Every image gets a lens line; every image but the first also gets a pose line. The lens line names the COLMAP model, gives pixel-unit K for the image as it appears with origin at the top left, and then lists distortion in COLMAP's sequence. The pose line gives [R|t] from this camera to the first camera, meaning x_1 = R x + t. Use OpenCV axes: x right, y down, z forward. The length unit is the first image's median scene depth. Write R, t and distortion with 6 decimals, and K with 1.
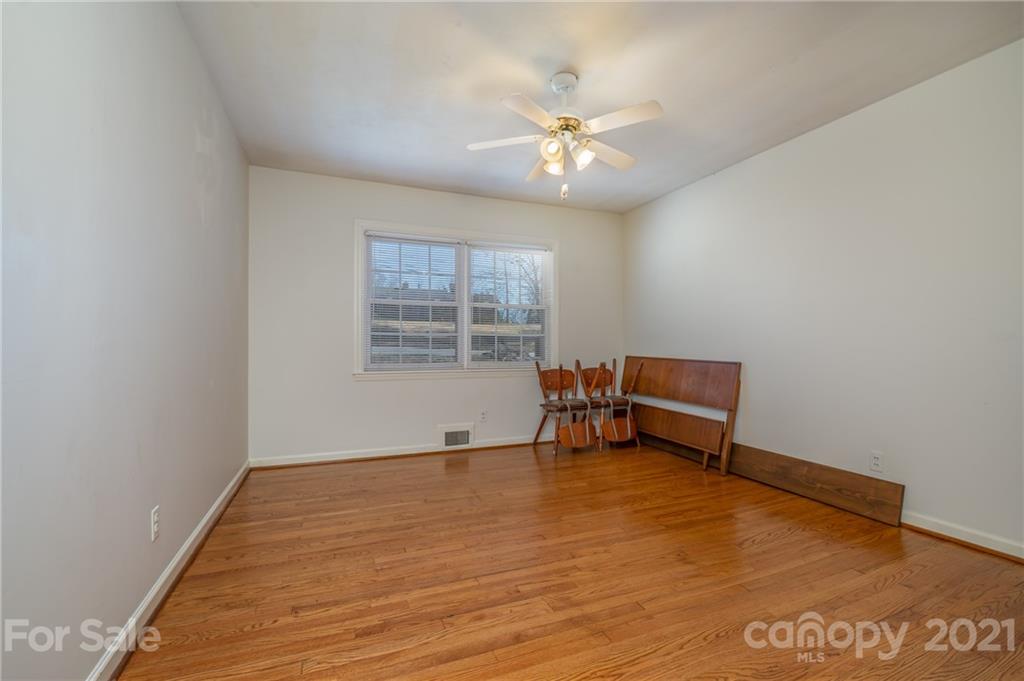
lens RADIAL K [[443.9, 0, 518.2], [0, 443.9, 342.7], [0, 0, 1]] dist [0.002675, -0.001996]
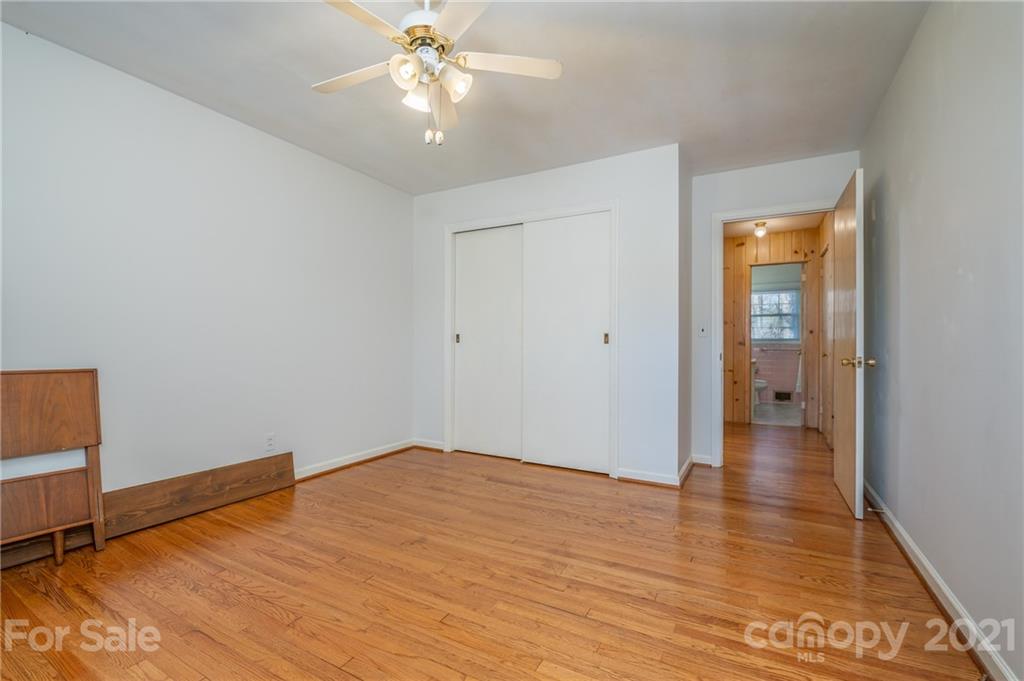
lens RADIAL K [[443.9, 0, 509.1], [0, 443.9, 338.2], [0, 0, 1]] dist [0.002675, -0.001996]
pose [[-0.618004, 0.005489, 0.786156, -0.556677], [-0.012358, 0.999784, -0.016695, 0.005067], [-0.786078, -0.020033, -0.617803, 1.350164]]
